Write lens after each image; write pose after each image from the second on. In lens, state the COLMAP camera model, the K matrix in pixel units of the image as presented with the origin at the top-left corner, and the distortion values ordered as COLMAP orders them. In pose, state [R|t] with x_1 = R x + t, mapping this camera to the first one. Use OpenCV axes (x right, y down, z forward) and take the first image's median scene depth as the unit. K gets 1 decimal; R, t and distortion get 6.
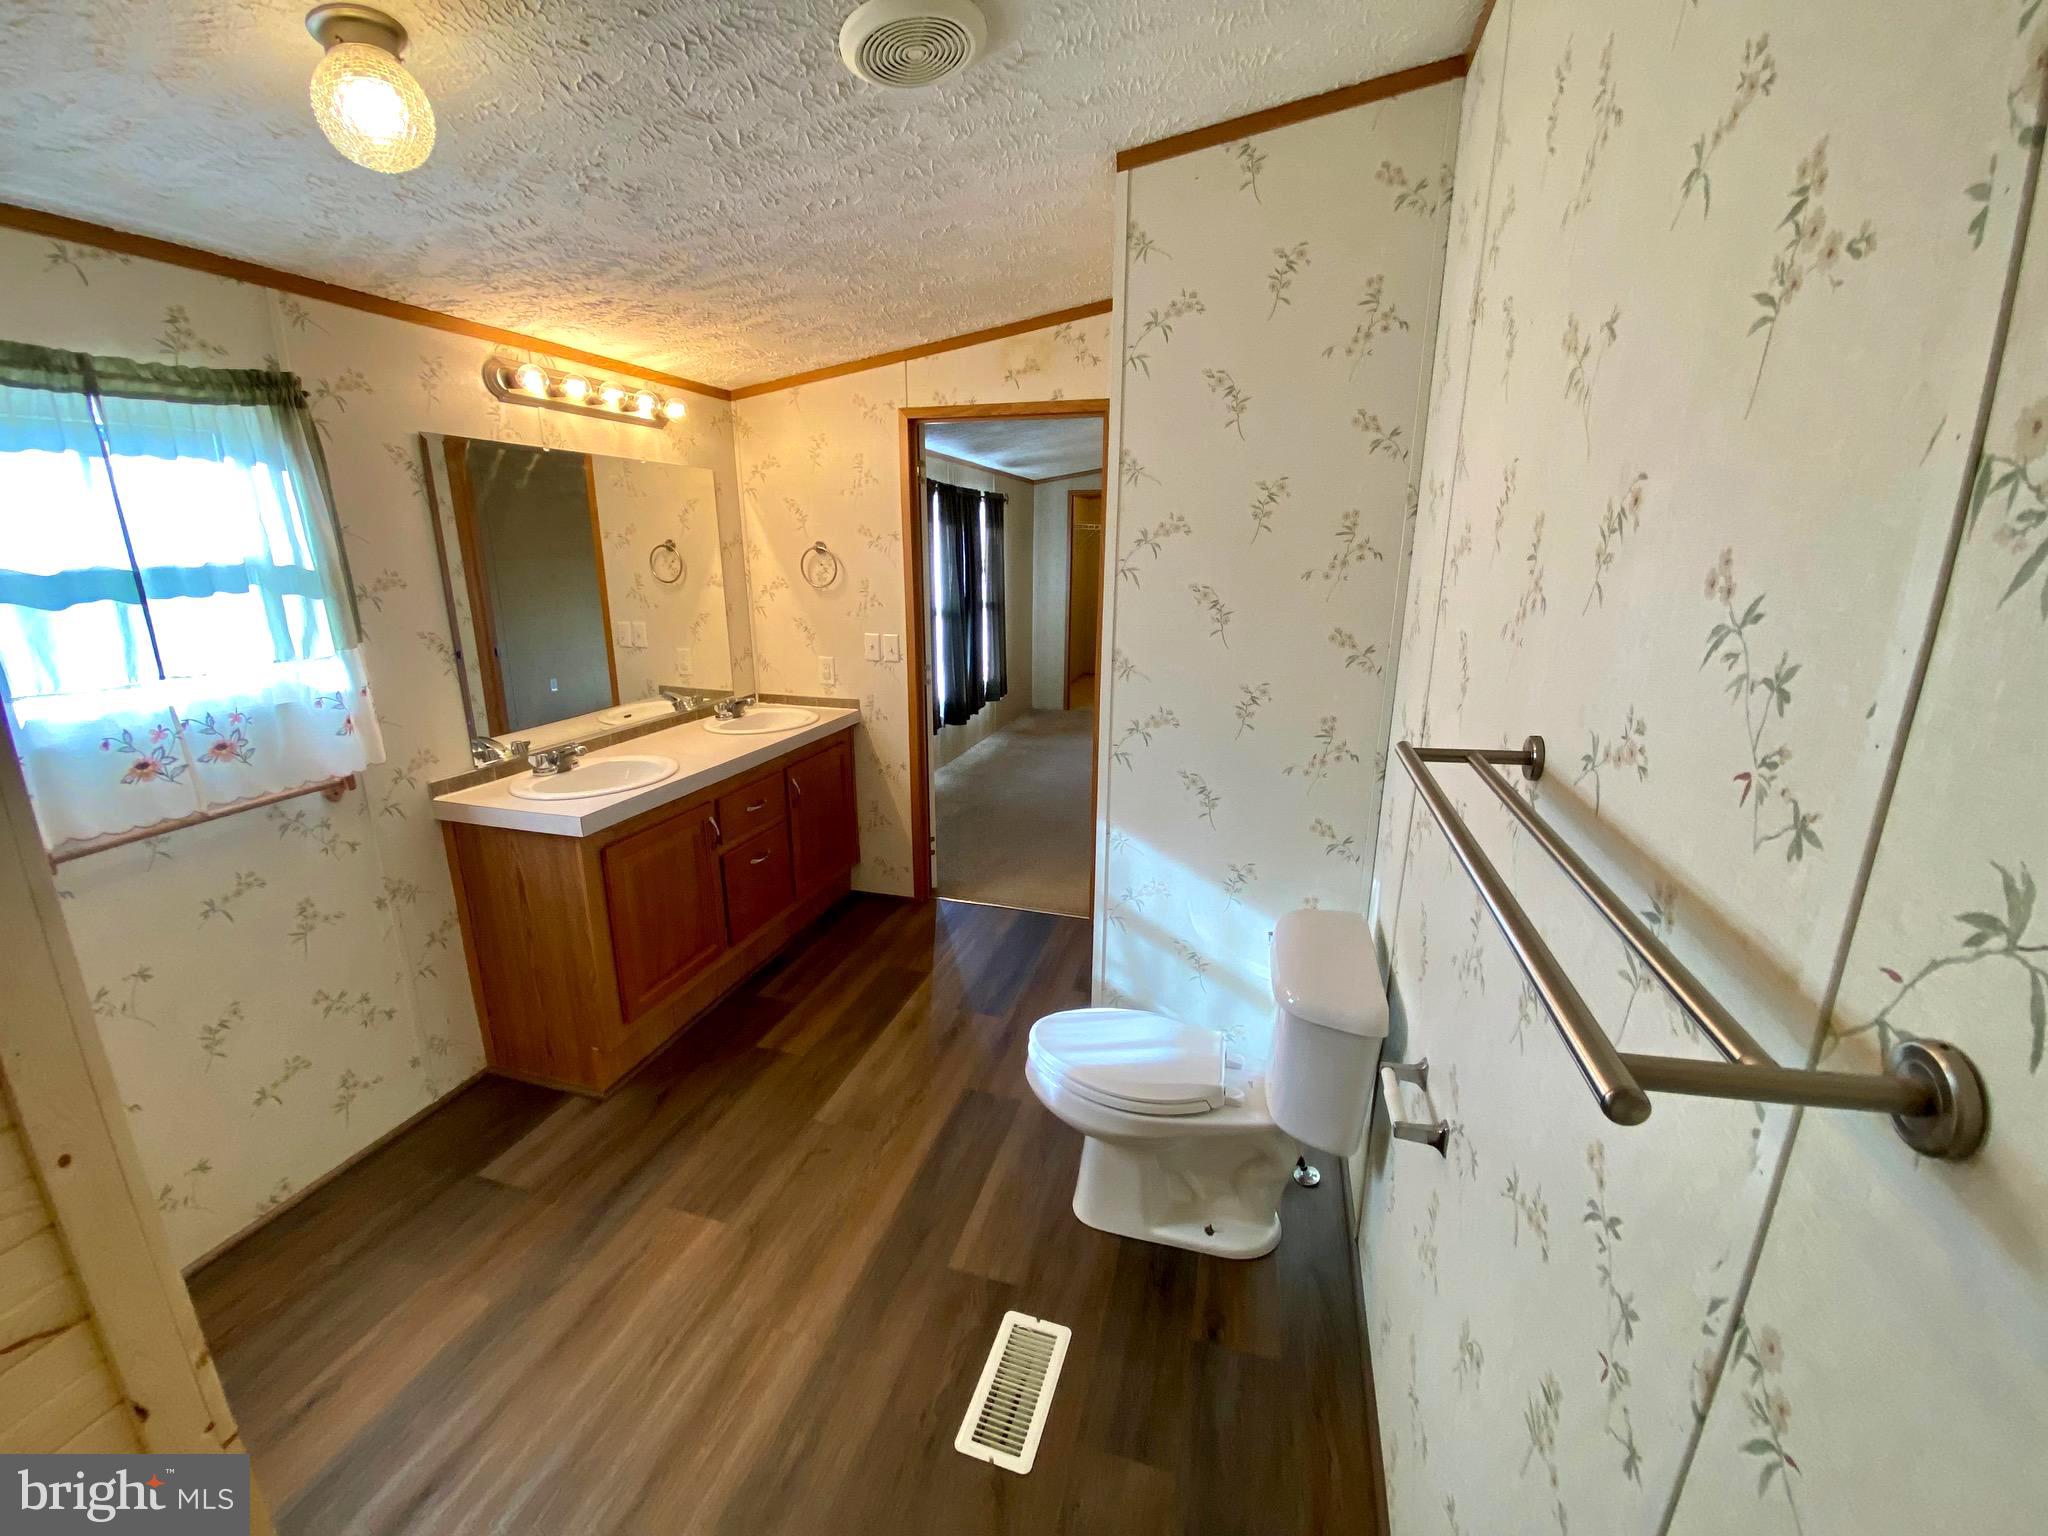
lens RADIAL K [[822.7, 0, 1028.5], [0, 822.7, 776.1], [0, 0, 1]] dist [0.012510, -0.015497]
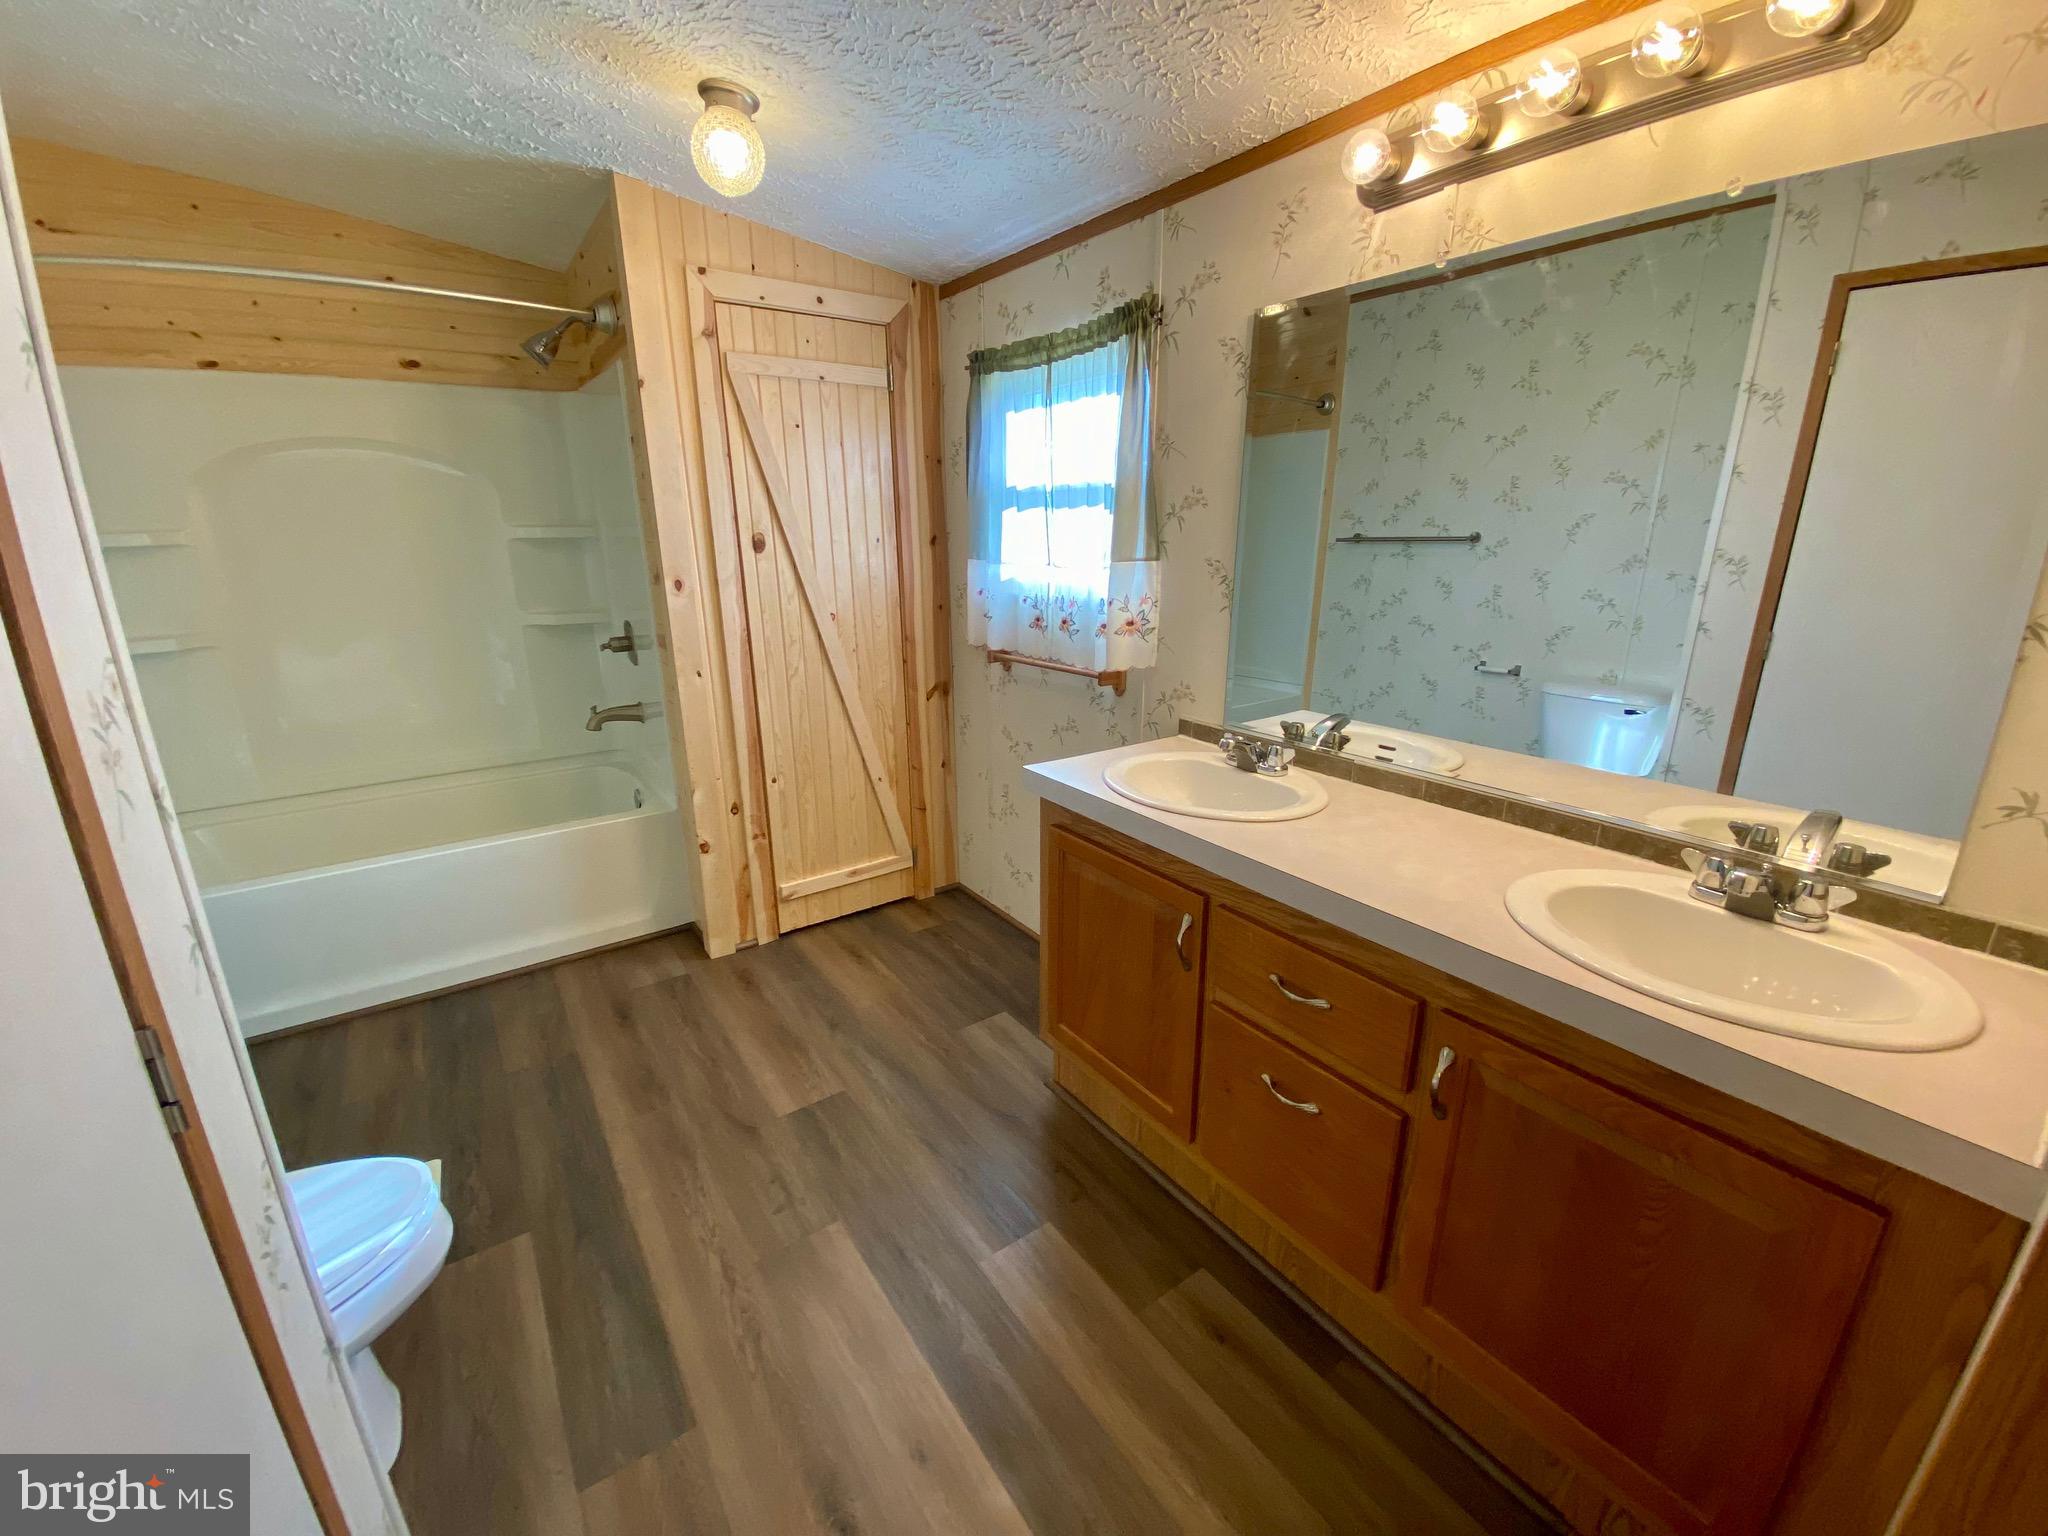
lens RADIAL K [[822.7, 0, 1009.4], [0, 822.7, 775.3], [0, 0, 1]] dist [0.012510, -0.015497]
pose [[-0.630883, 0.219636, -0.744142, 0.137424], [-0.211608, 0.874029, 0.437374, -0.369129], [0.746464, 0.433398, -0.504933, 1.637486]]
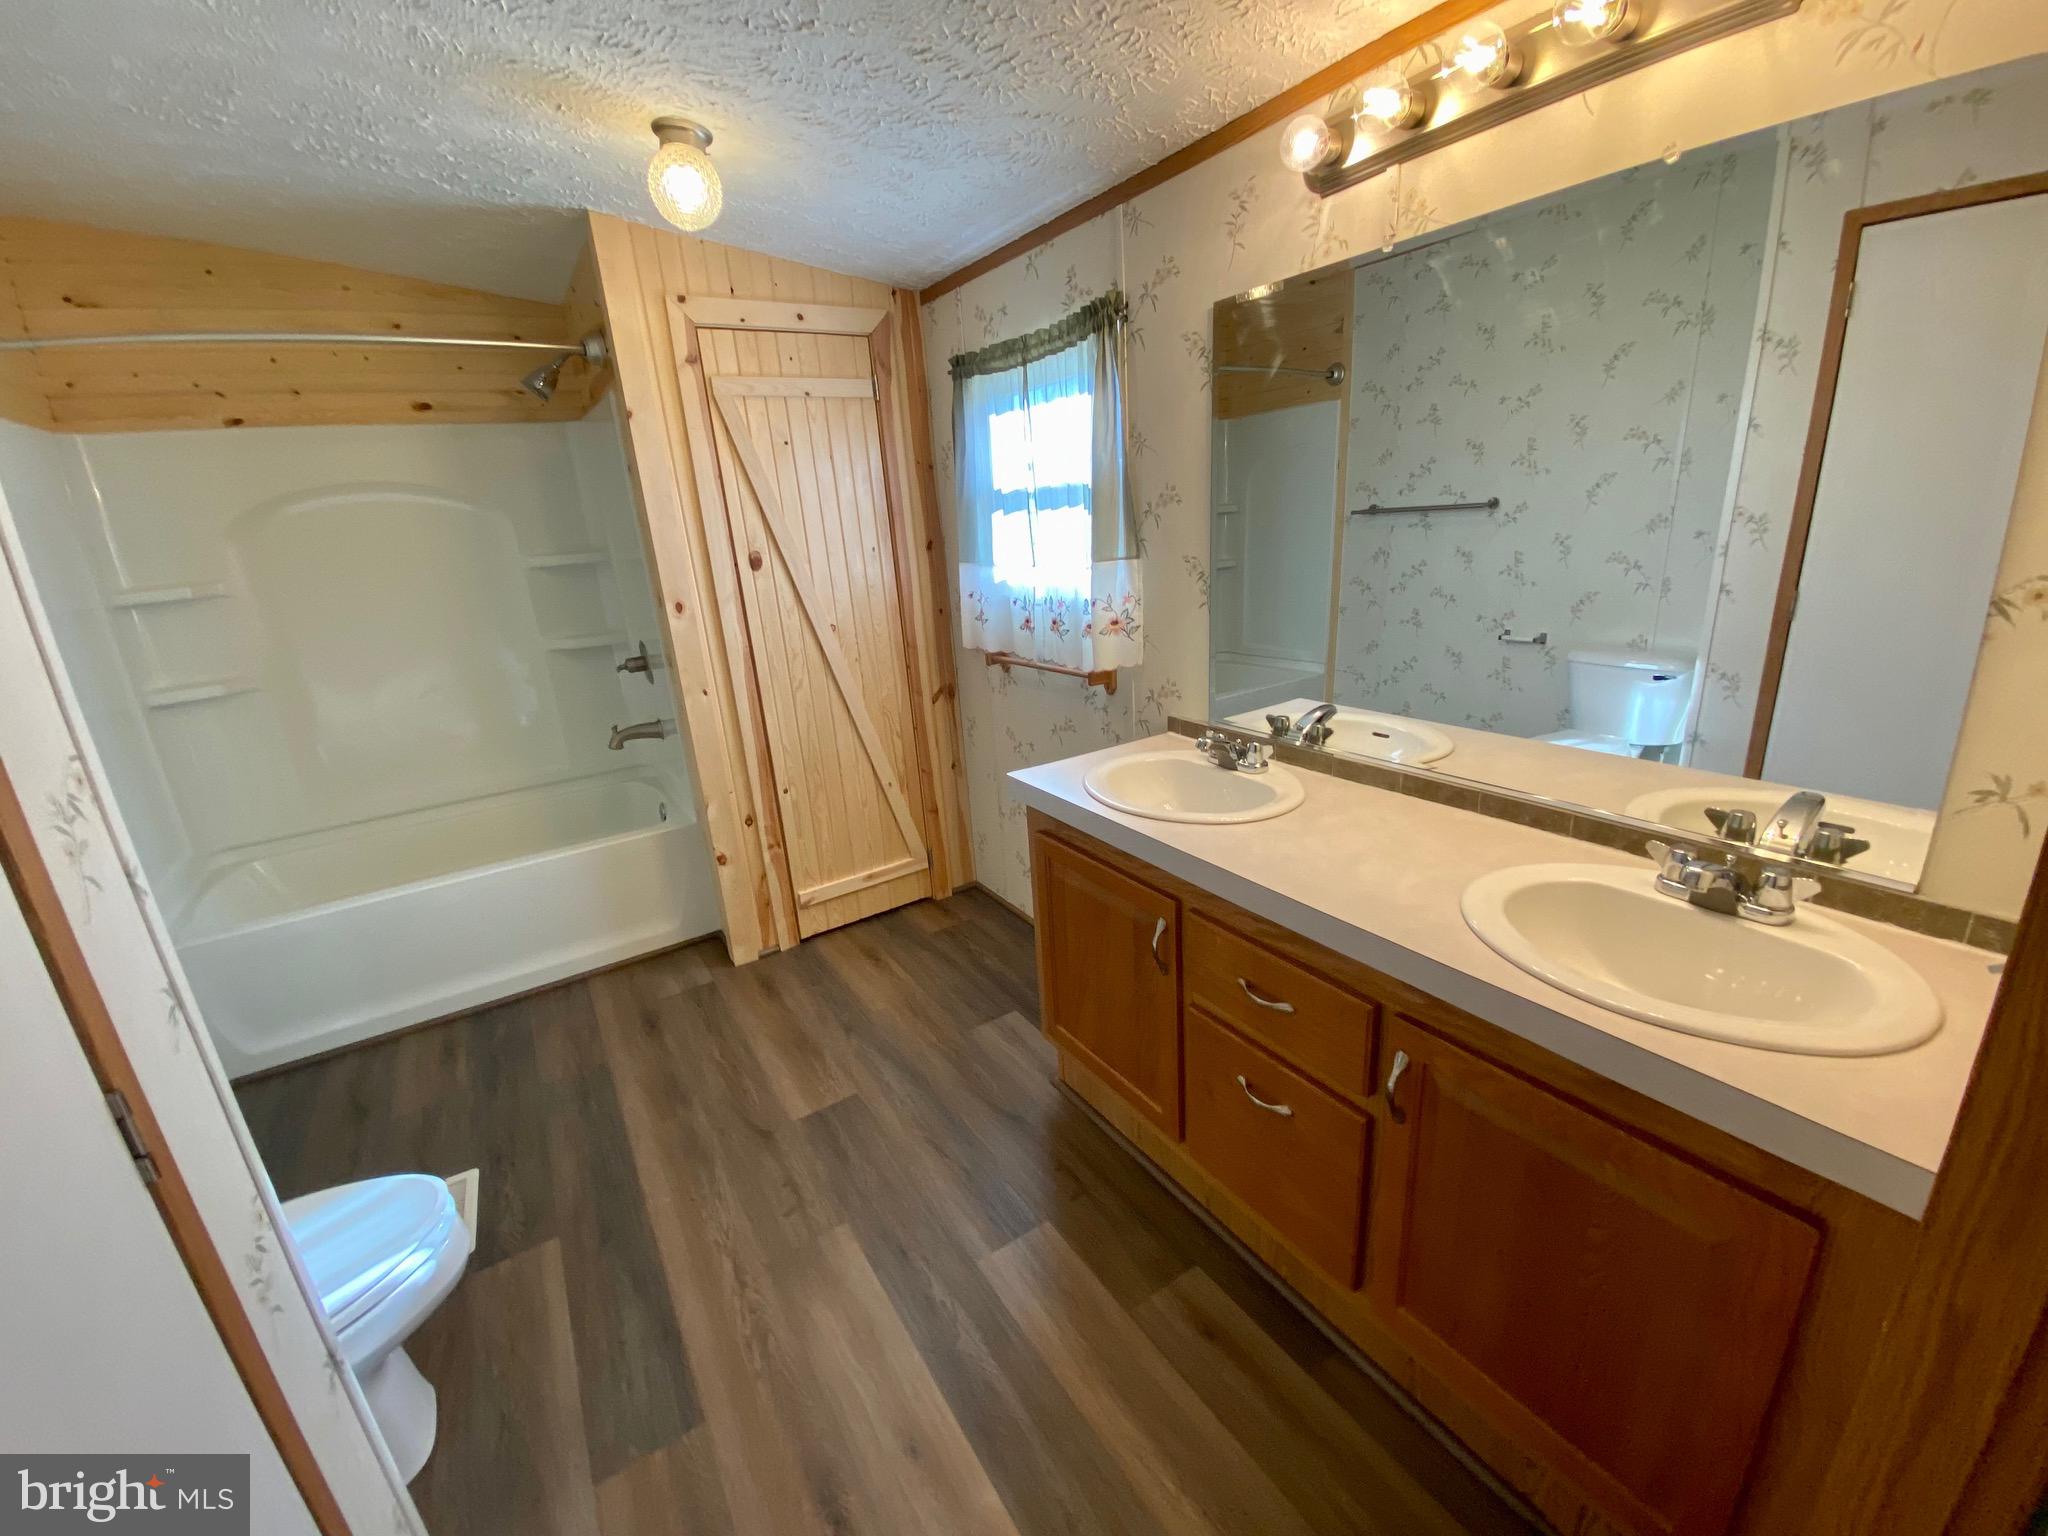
lens RADIAL K [[822.7, 0, 1009.3], [0, 822.7, 775.9], [0, 0, 1]] dist [0.012510, -0.015497]
pose [[-0.661022, 0.263902, -0.702428, 0.089179], [-0.144525, 0.873809, 0.464295, -0.412737], [0.736317, 0.408428, -0.539467, 1.689377]]
